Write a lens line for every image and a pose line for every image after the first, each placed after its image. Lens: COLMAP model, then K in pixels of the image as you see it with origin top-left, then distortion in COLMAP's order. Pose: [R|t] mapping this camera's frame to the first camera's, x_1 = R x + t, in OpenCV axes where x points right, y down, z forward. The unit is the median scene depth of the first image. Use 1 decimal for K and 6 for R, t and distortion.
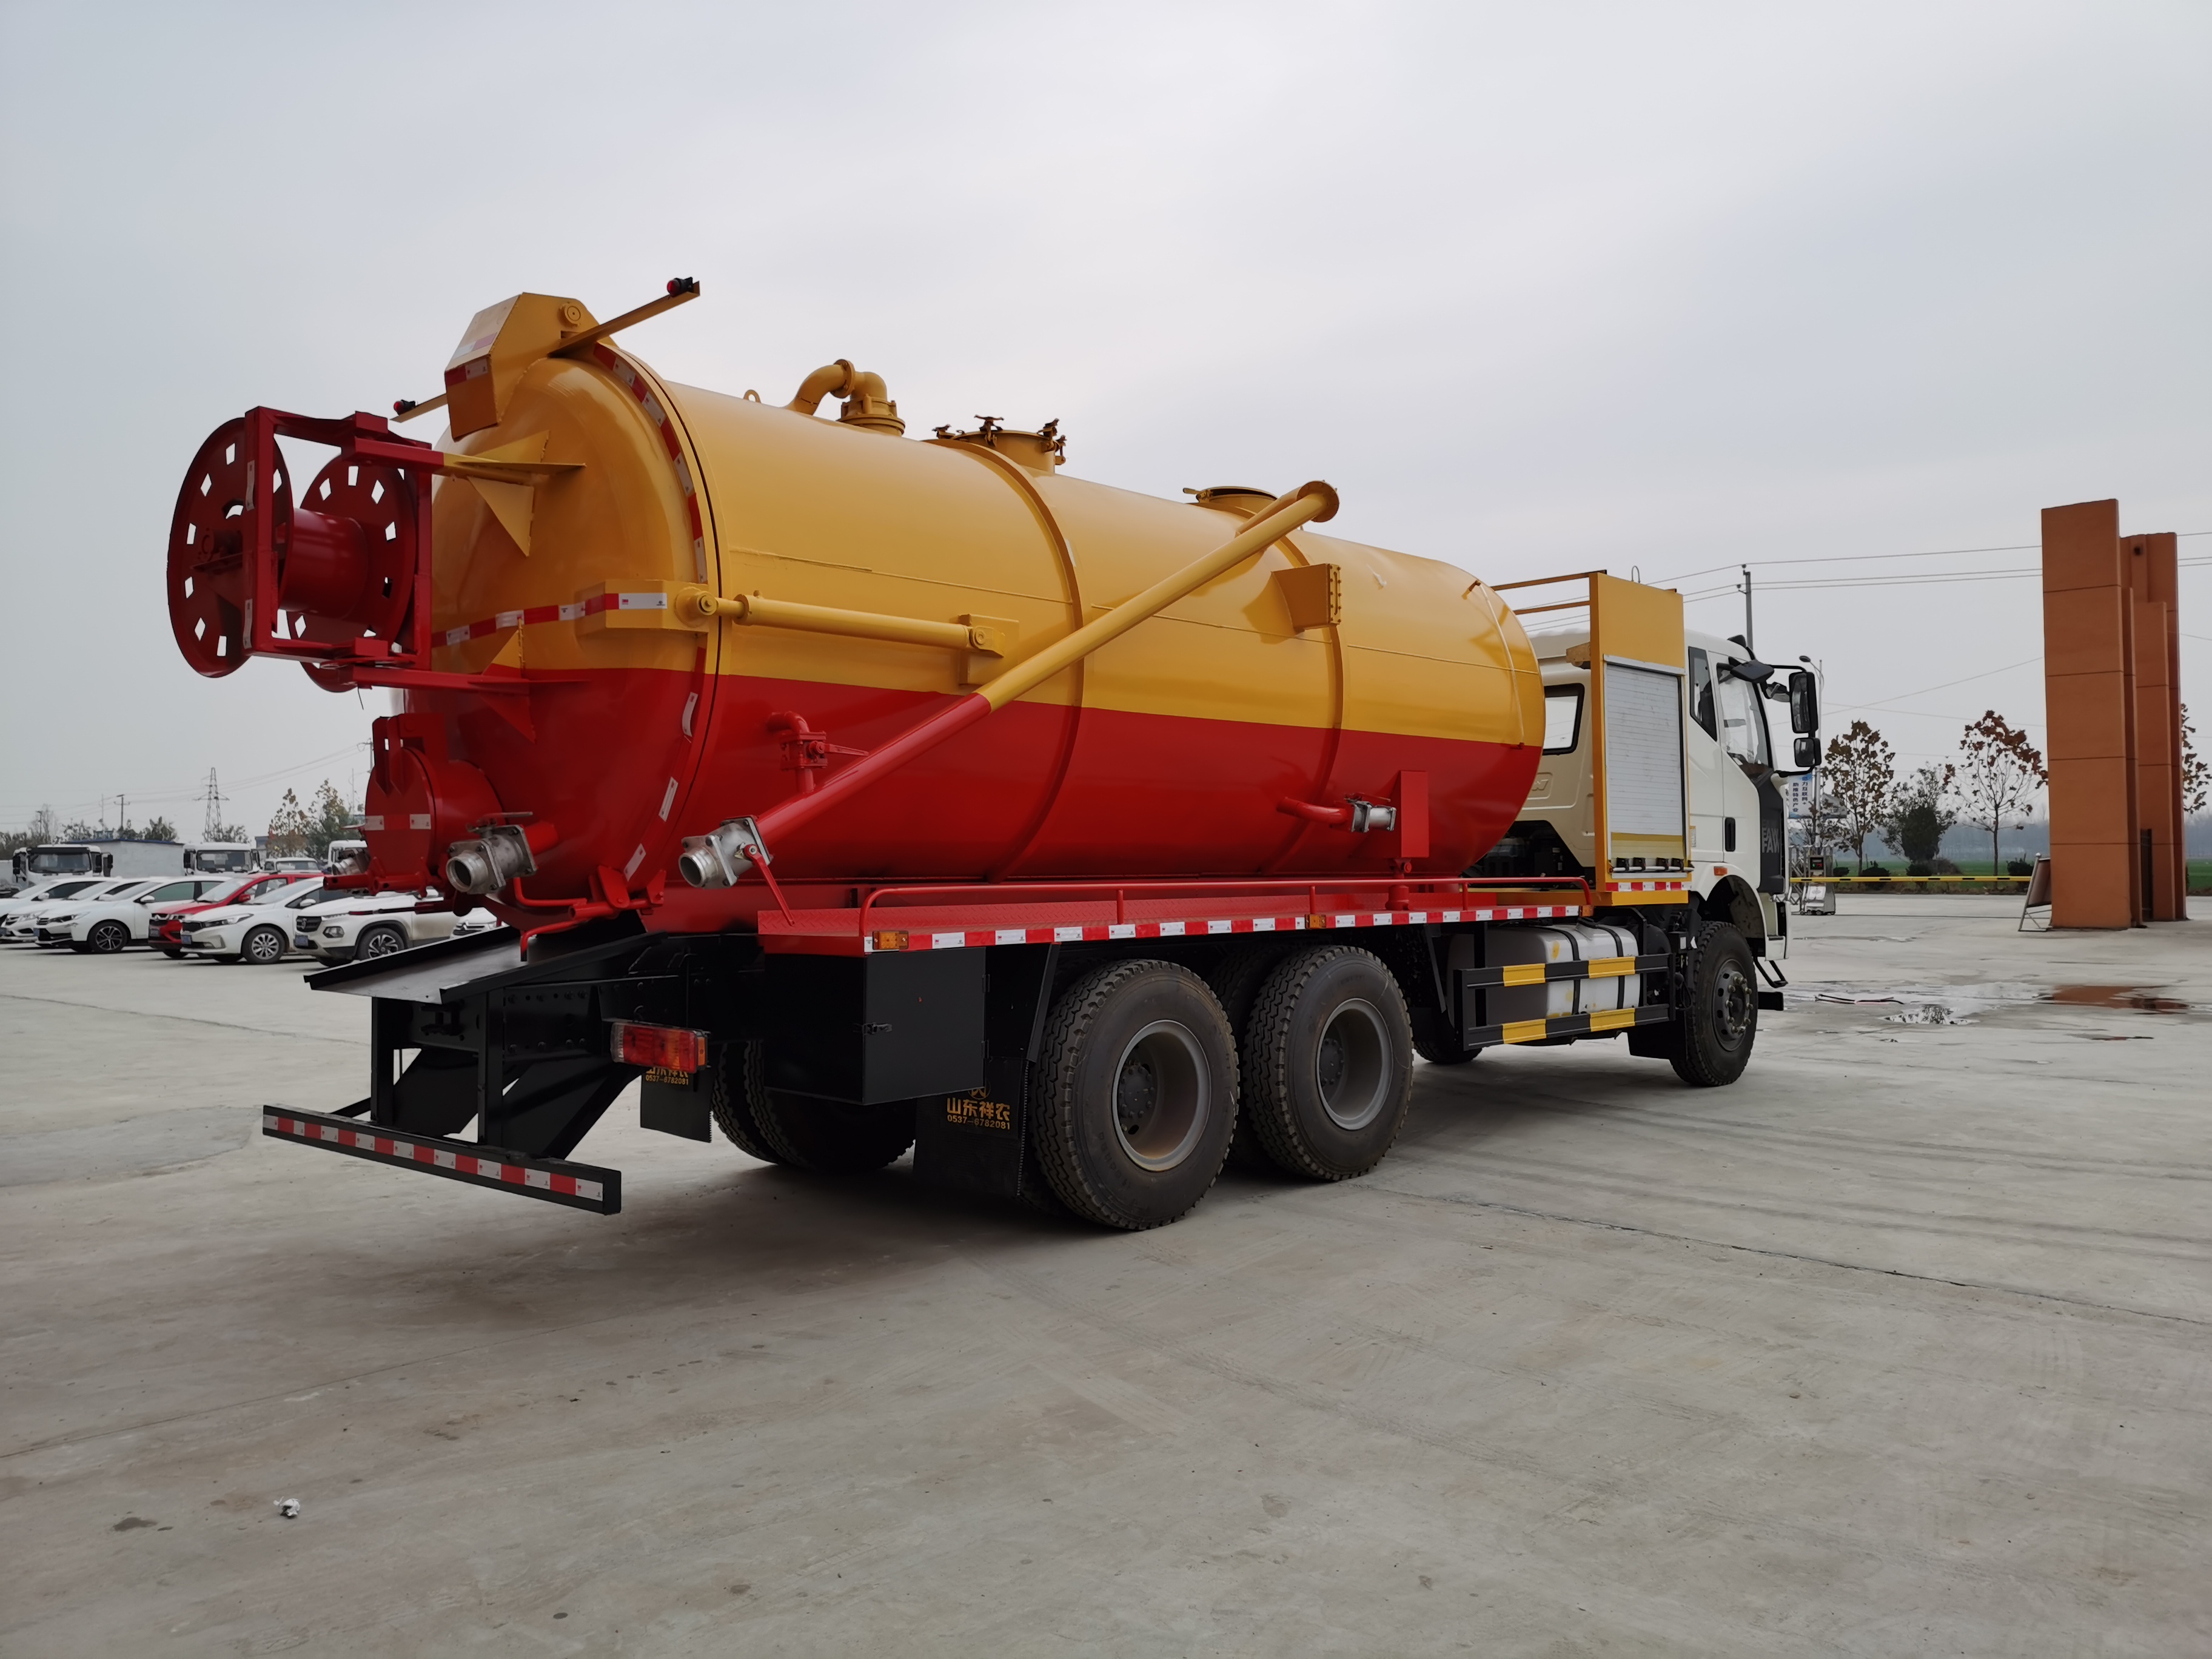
lens RADIAL K [[1717.9, 0, 1106.0], [0, 1717.9, 829.5], [0, 0, 1]] dist [0.054282, -0.002973]
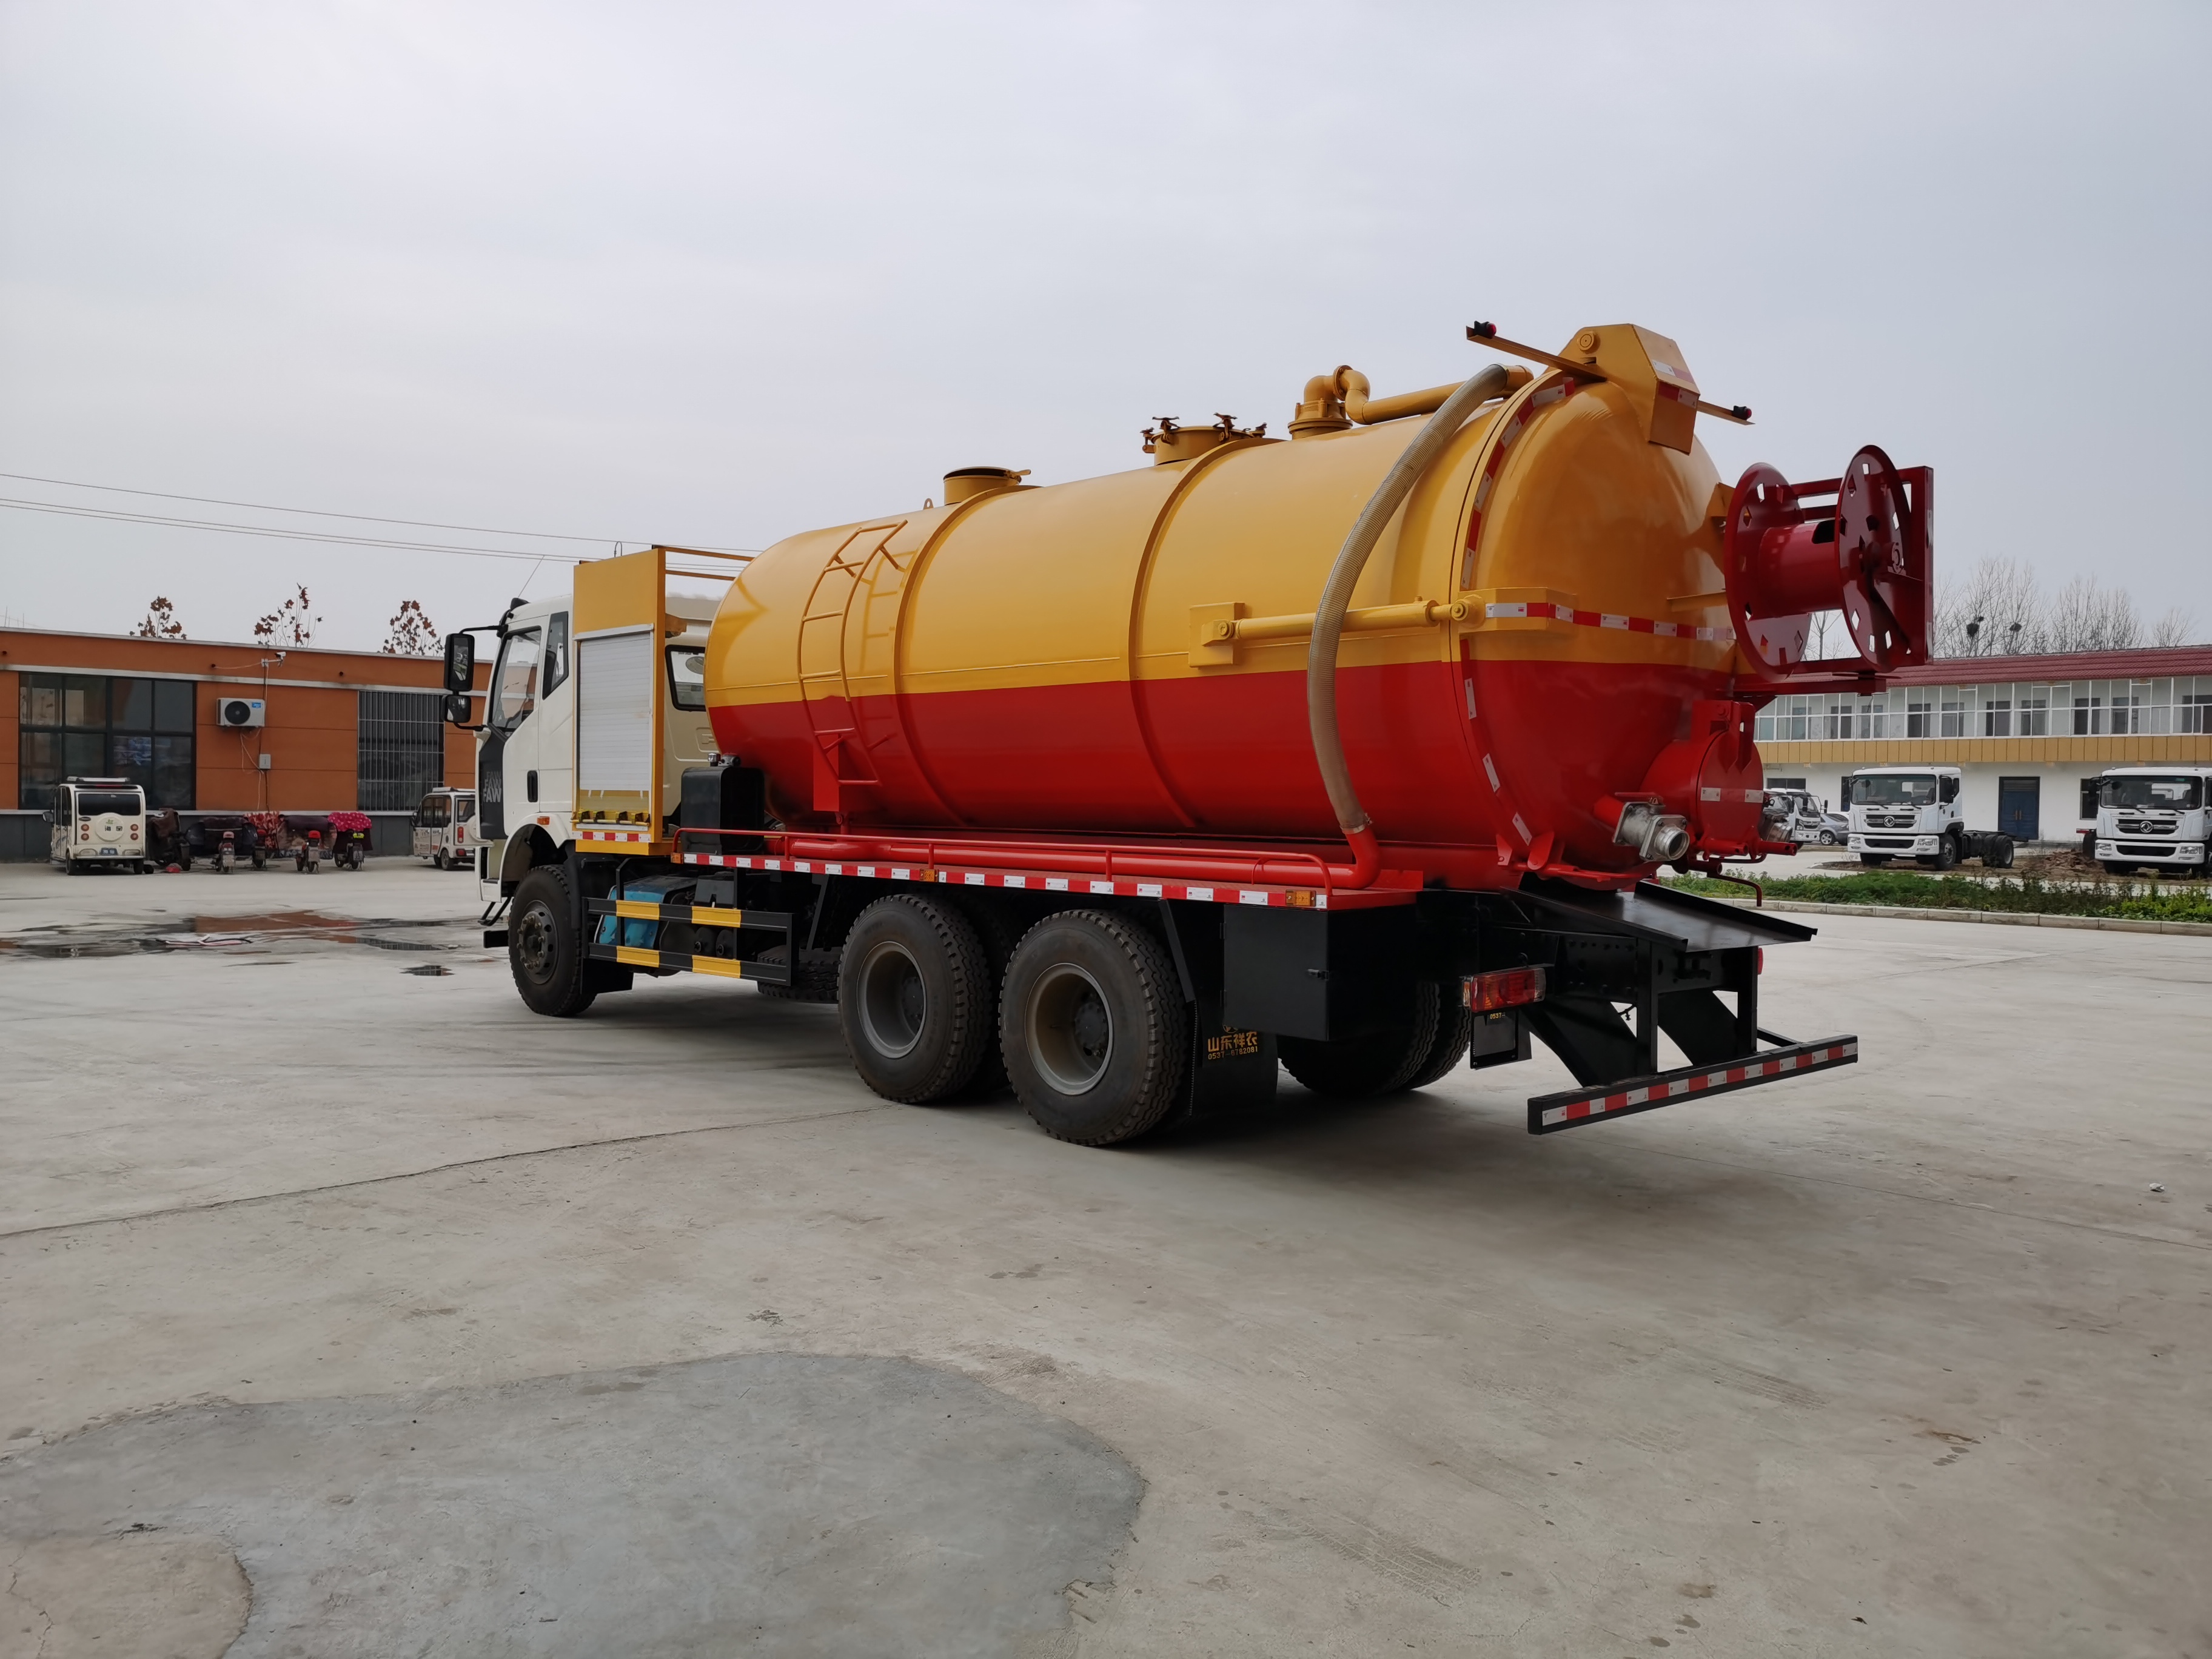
lens RADIAL K [[1717.9, 0, 1106.0], [0, 1717.9, 829.5], [0, 0, 1]] dist [0.054282, -0.002973]
pose [[0.050476, -0.009095, 0.998684, -1.211600], [-0.034716, 0.999338, 0.010855, 0.015950], [-0.998122, -0.035218, 0.050127, 1.043990]]
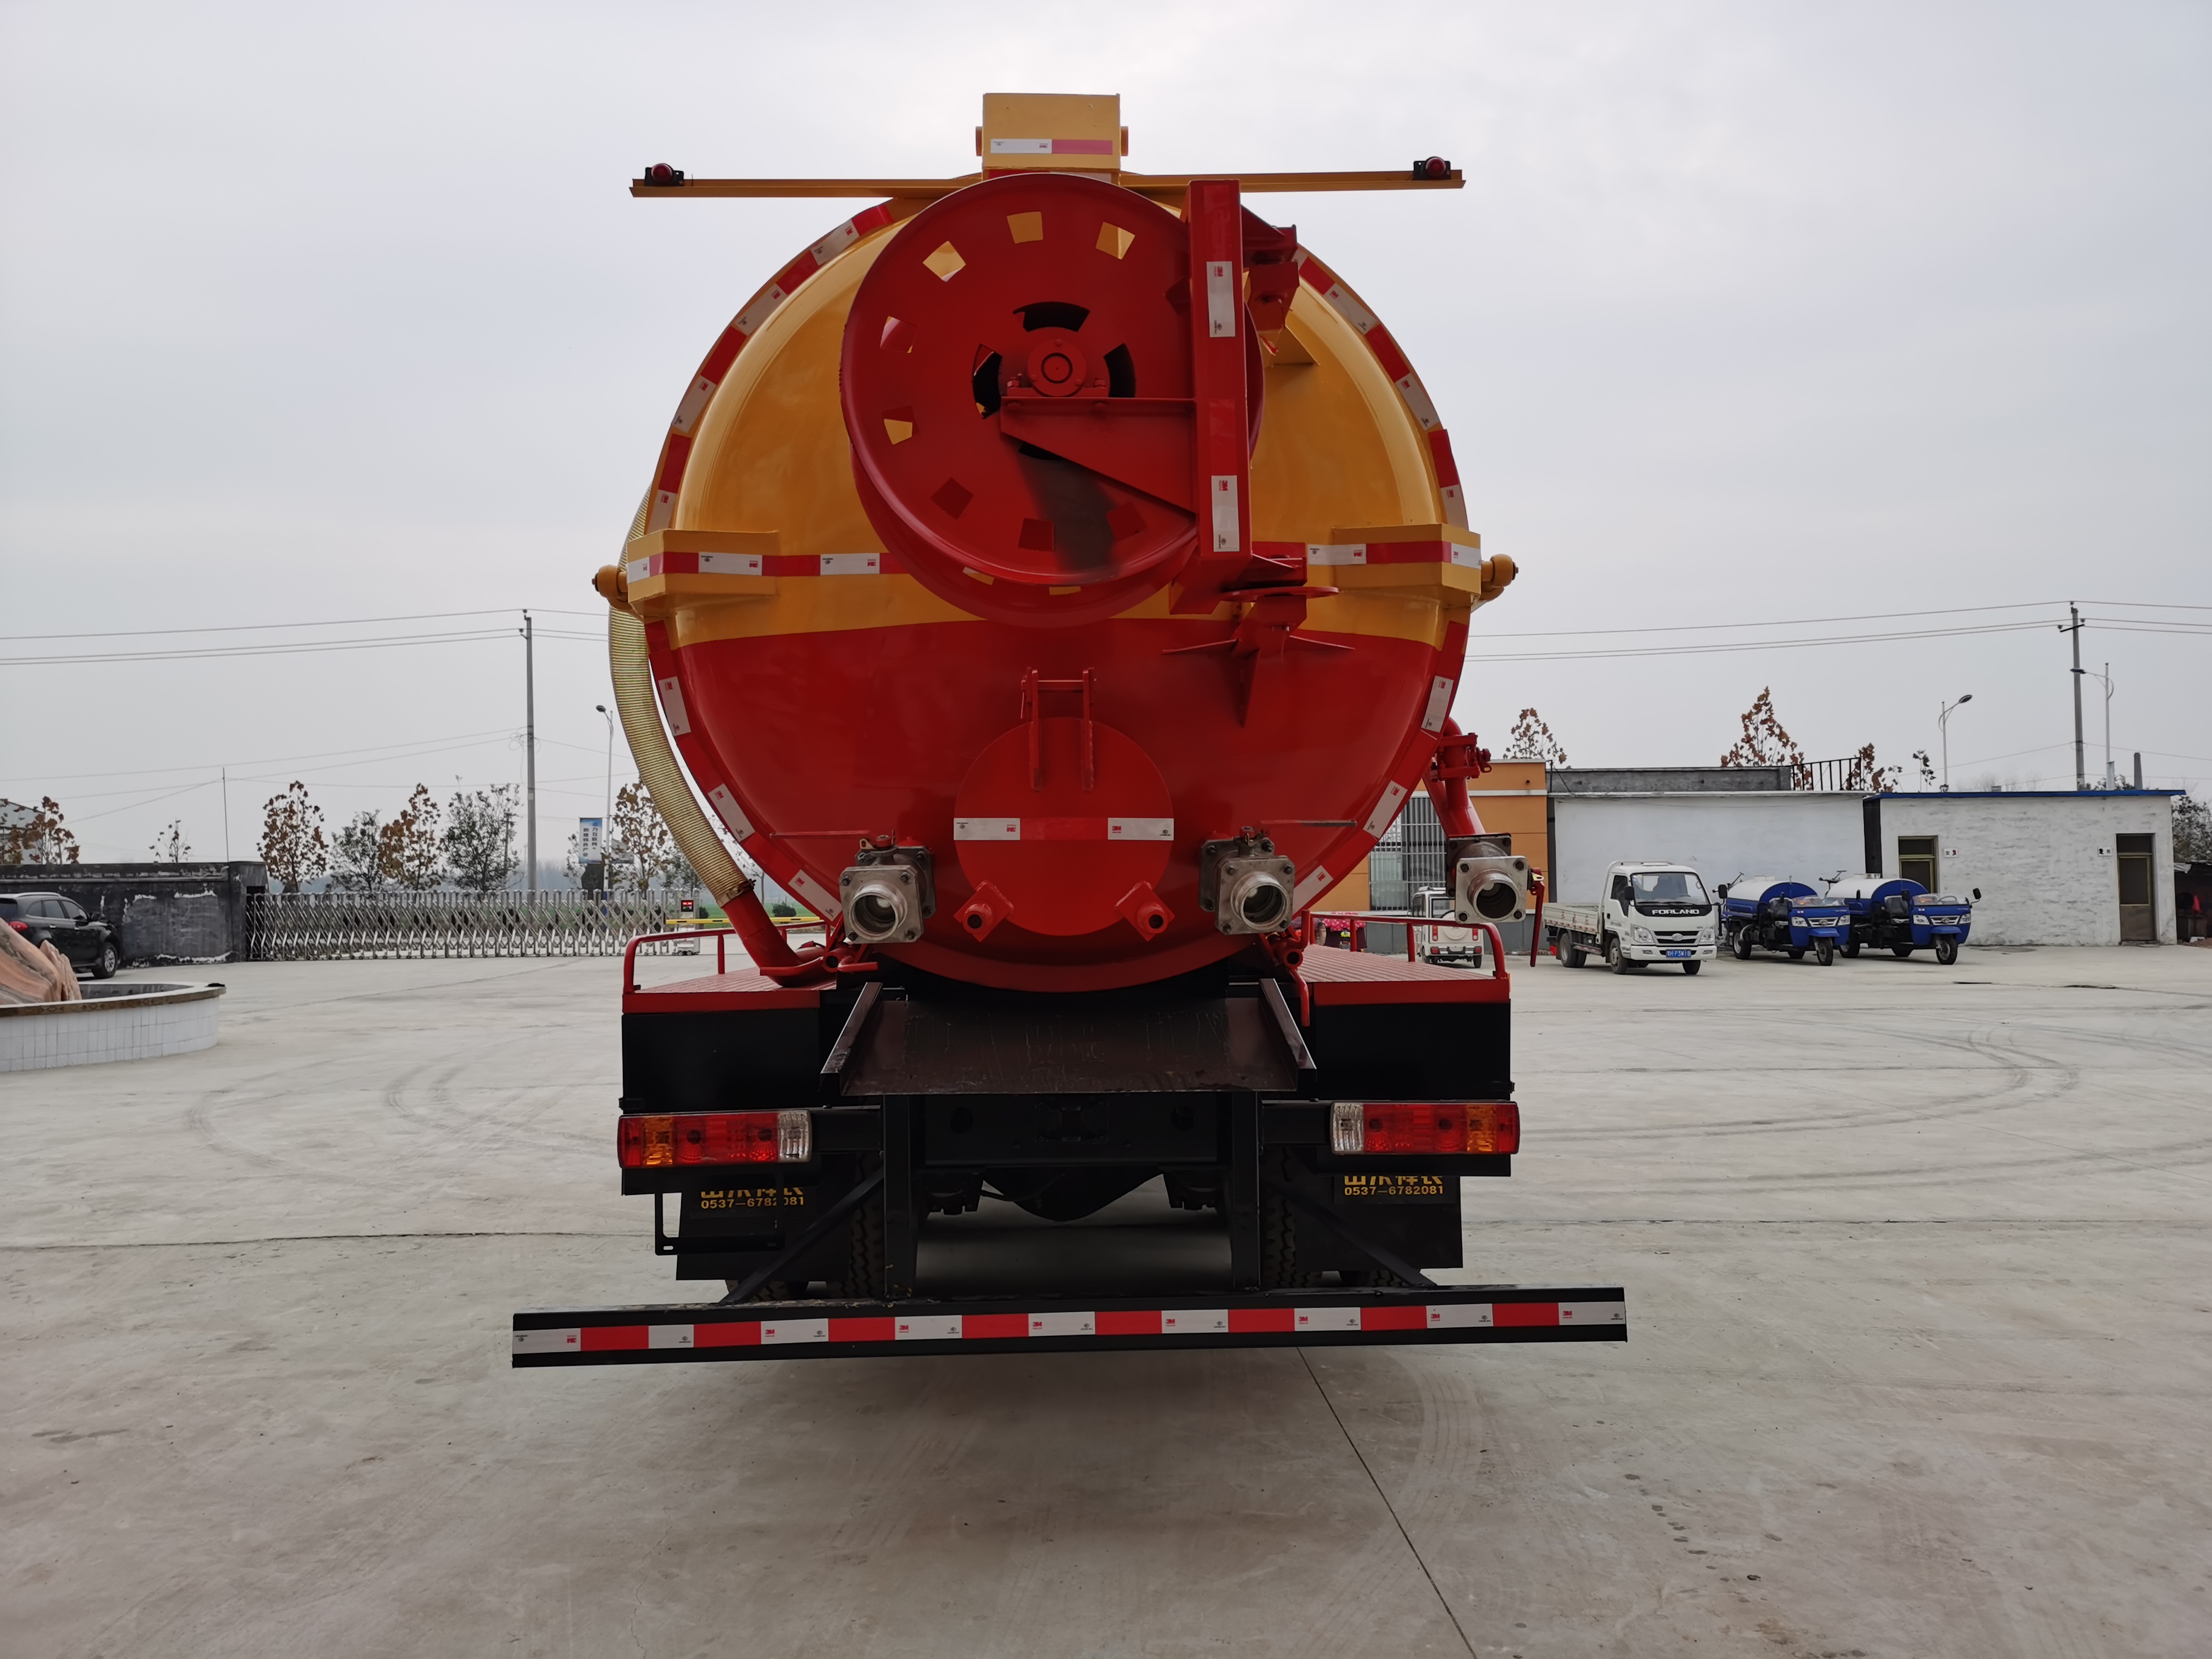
lens RADIAL K [[1714.0, 0, 1106.0], [0, 1714.0, 829.5], [0, 0, 1]] dist [0.026515, -0.001270]
pose [[0.707708, 0.029329, 0.705896, -0.662597], [-0.010823, 0.999471, -0.030676, 0.012105], [-0.706422, 0.014070, 0.707651, 0.403185]]
